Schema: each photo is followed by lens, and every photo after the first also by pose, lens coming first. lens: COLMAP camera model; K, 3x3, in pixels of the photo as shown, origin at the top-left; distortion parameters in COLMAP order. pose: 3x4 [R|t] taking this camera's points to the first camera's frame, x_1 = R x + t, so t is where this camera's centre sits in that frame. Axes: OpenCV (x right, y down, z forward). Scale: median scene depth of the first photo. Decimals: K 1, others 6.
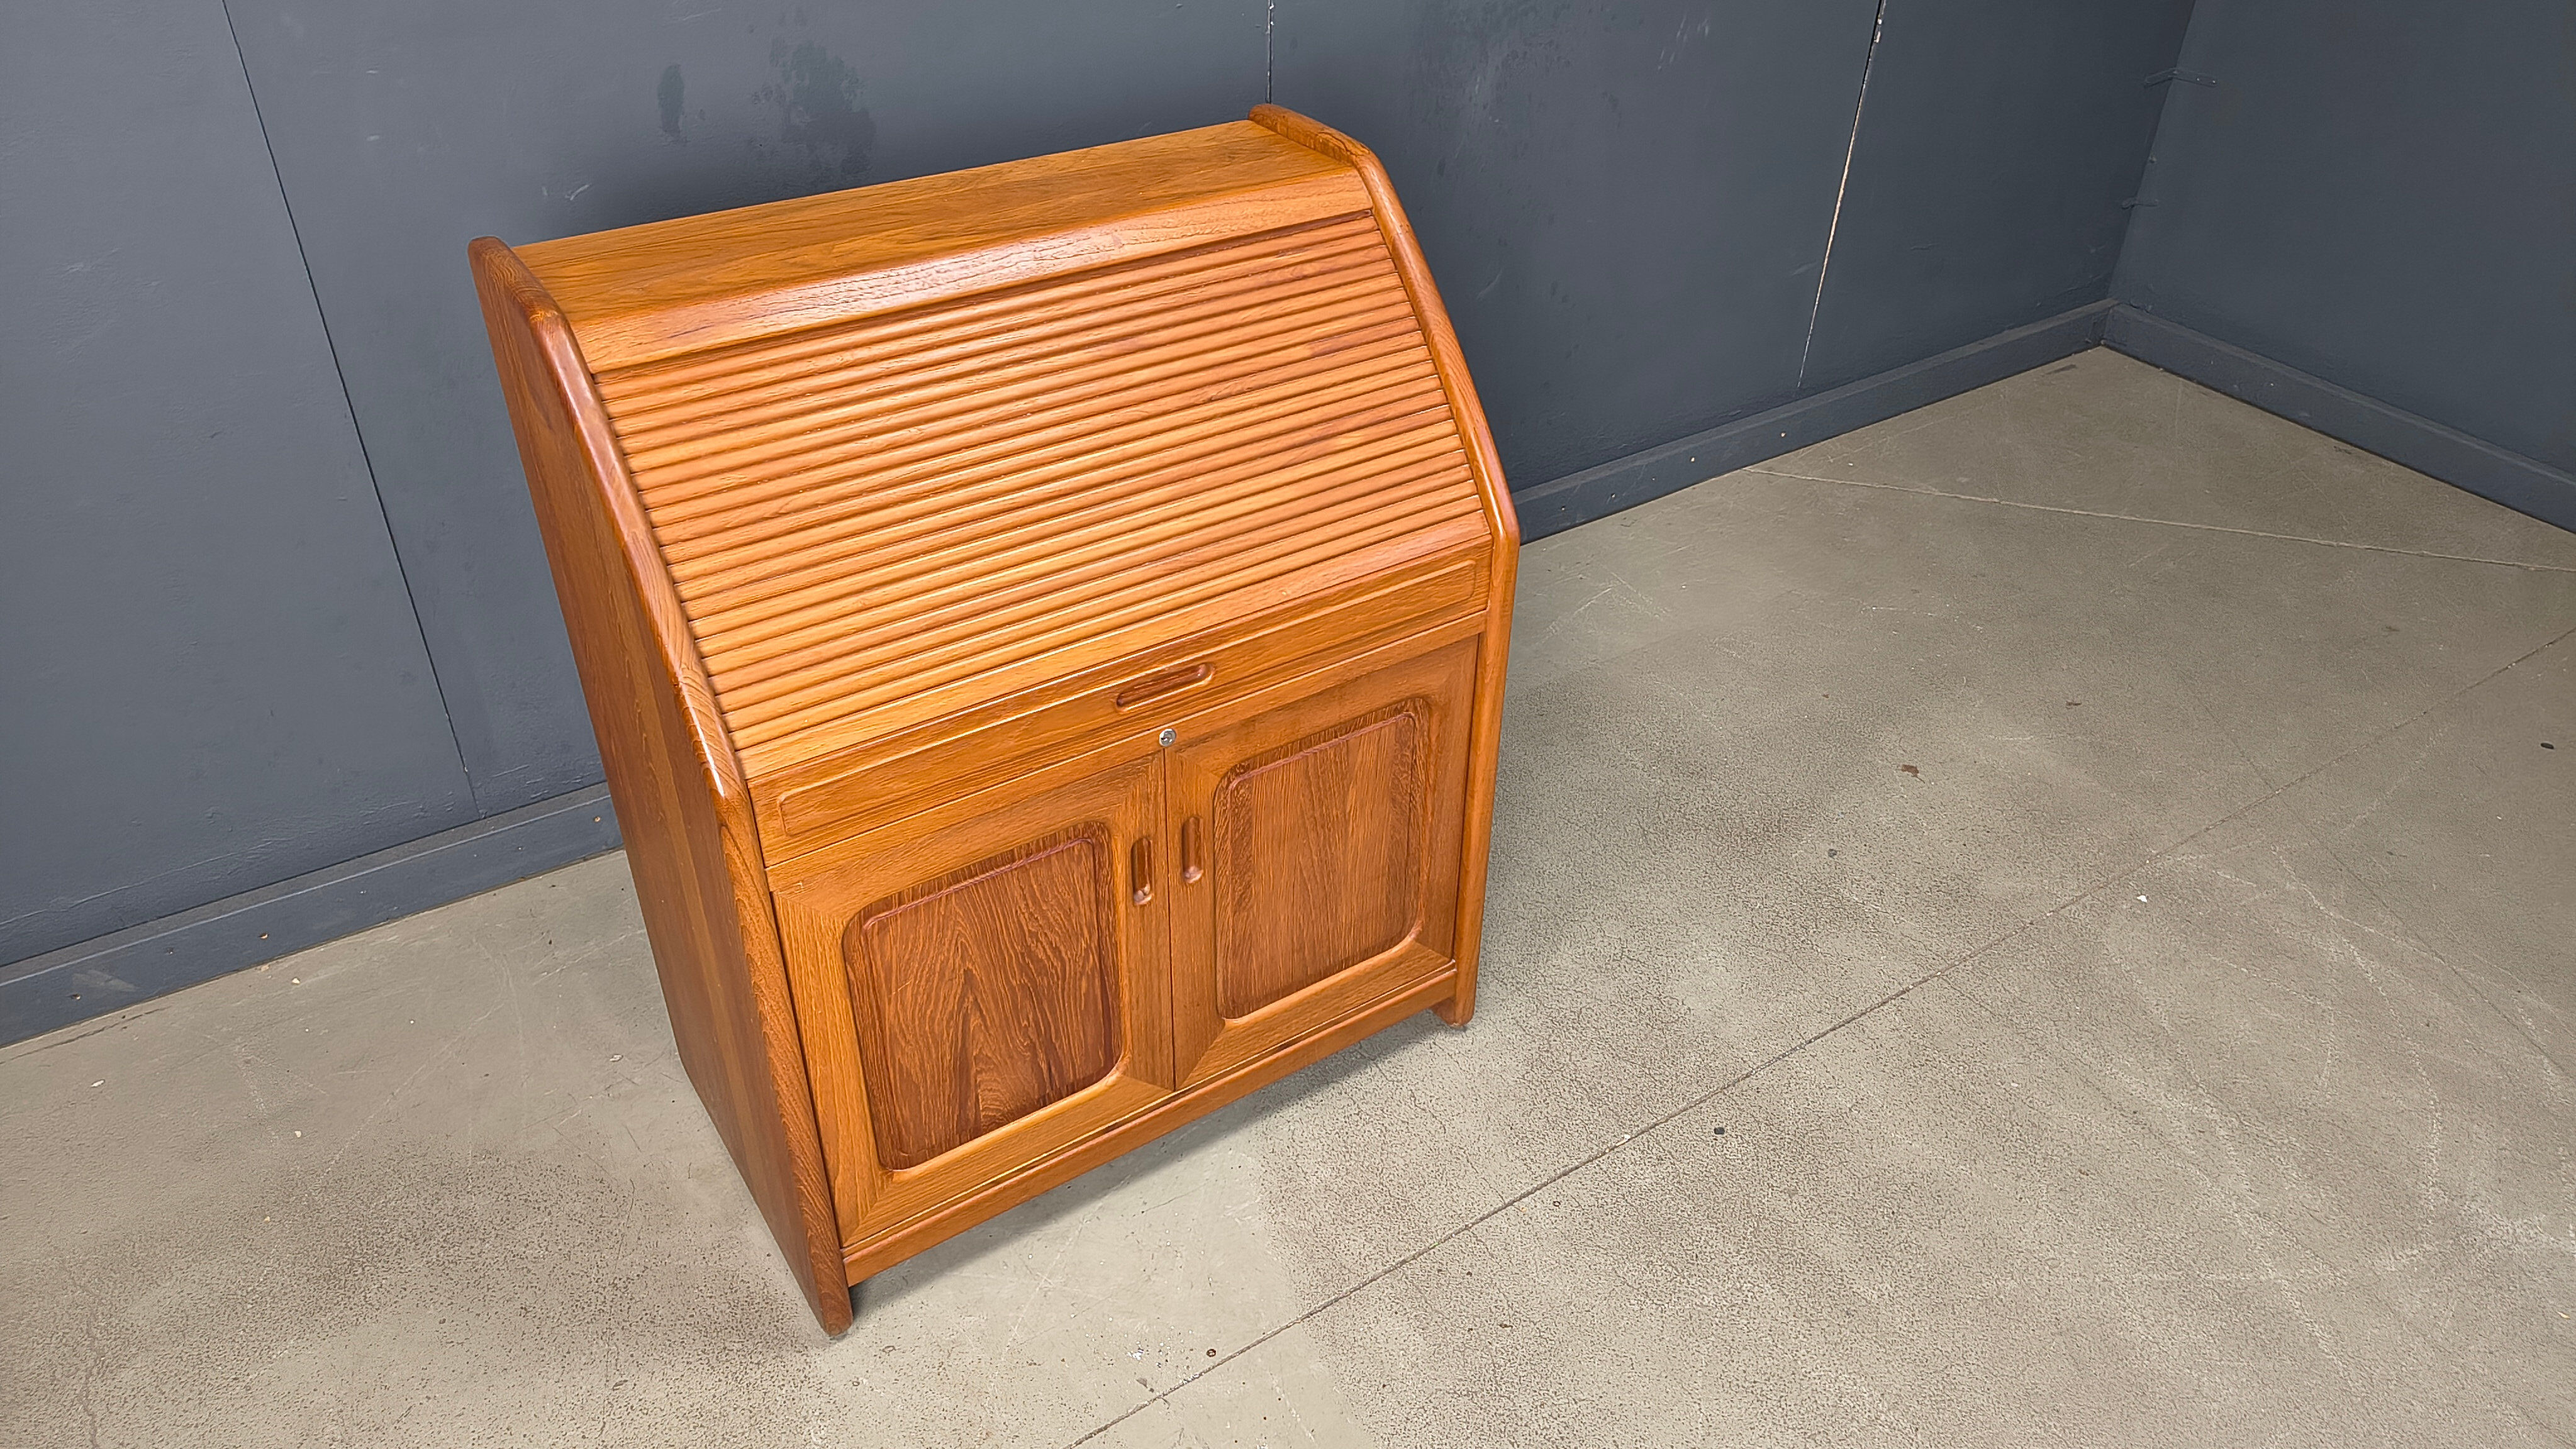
lens RADIAL K [[1779.3, 0, 1309.8], [0, 1779.3, 739.0], [0, 0, 1]] dist [0.000437, 0.001719]
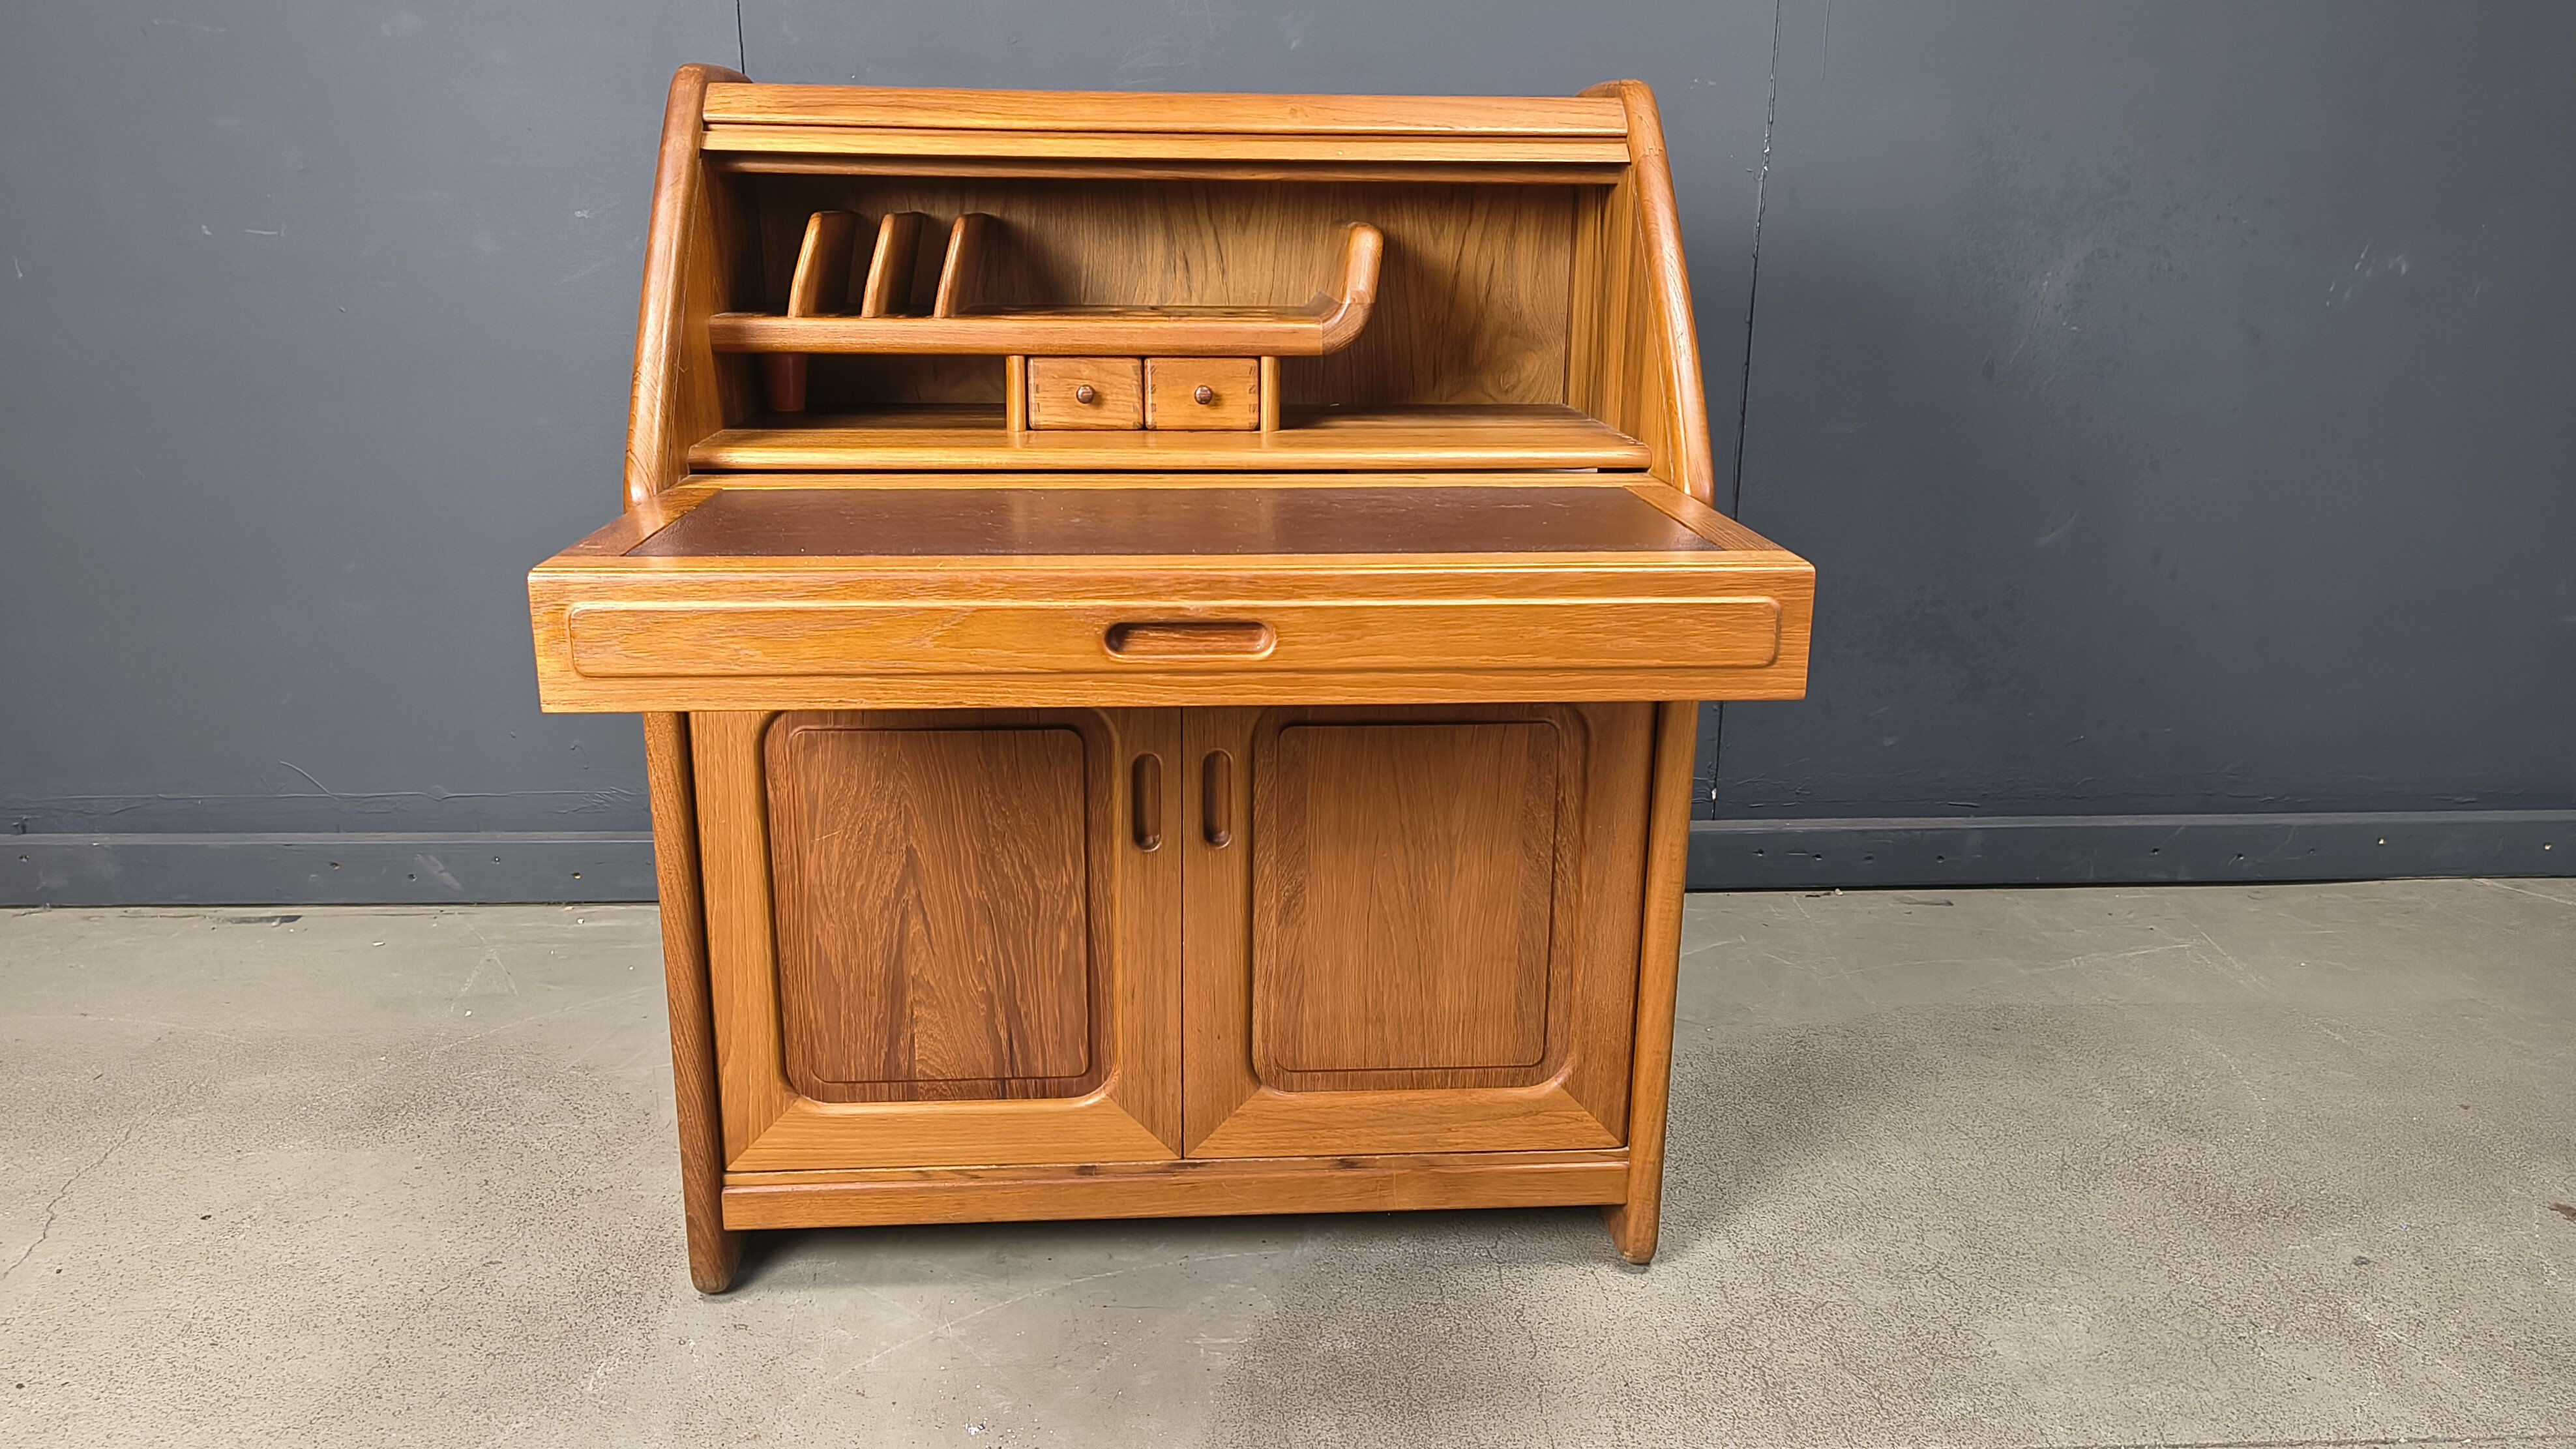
lens RADIAL K [[1856.3, 0, 1293.1], [0, 1856.3, 735.0], [0, 0, 1]] dist [0.005292, -0.007383]
pose [[0.863083, 0.132367, -0.487408, 0.351988], [-0.286163, 0.923359, -0.255967, 0.229106], [0.416171, 0.360399, 0.834814, 0.281903]]
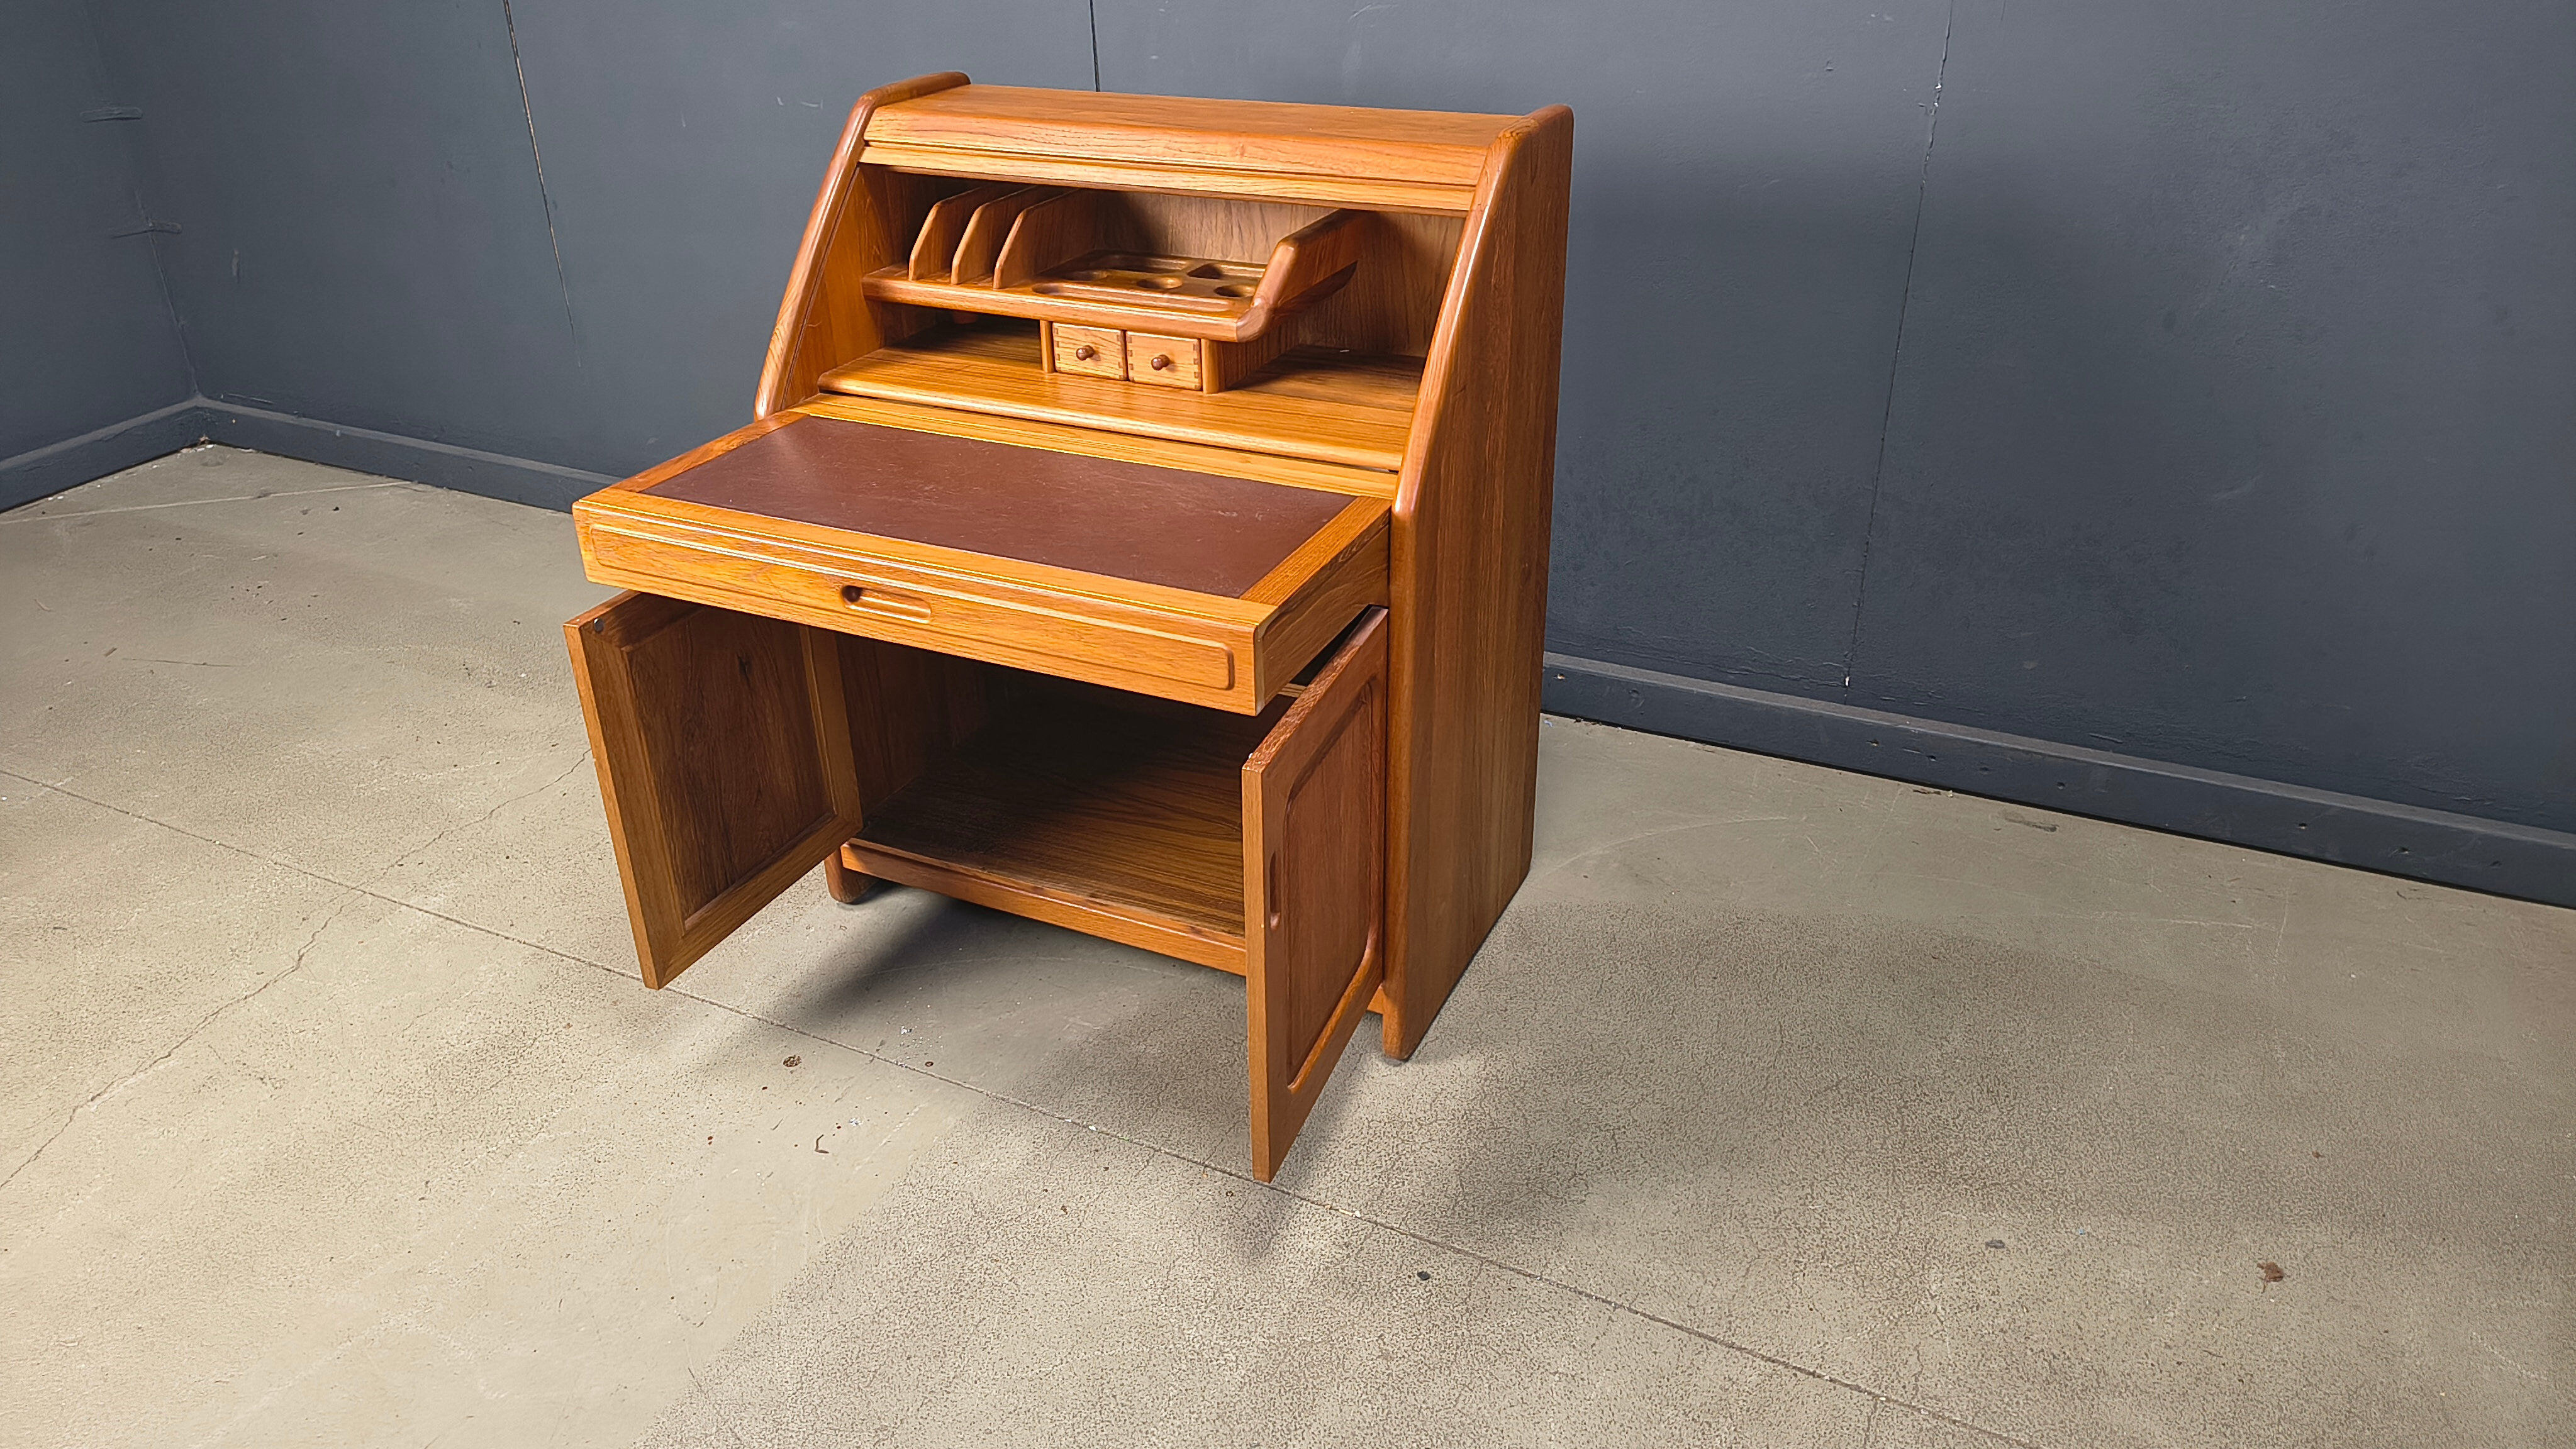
lens RADIAL K [[1791.6, 0, 1272.6], [0, 1791.6, 689.7], [0, 0, 1]] dist [0.005226, 0.000725]
pose [[0.498413, 0.369014, -0.784482, 0.852241], [-0.474174, 0.873575, 0.109661, -0.098133], [0.725771, 0.317324, 0.610379, 0.360779]]
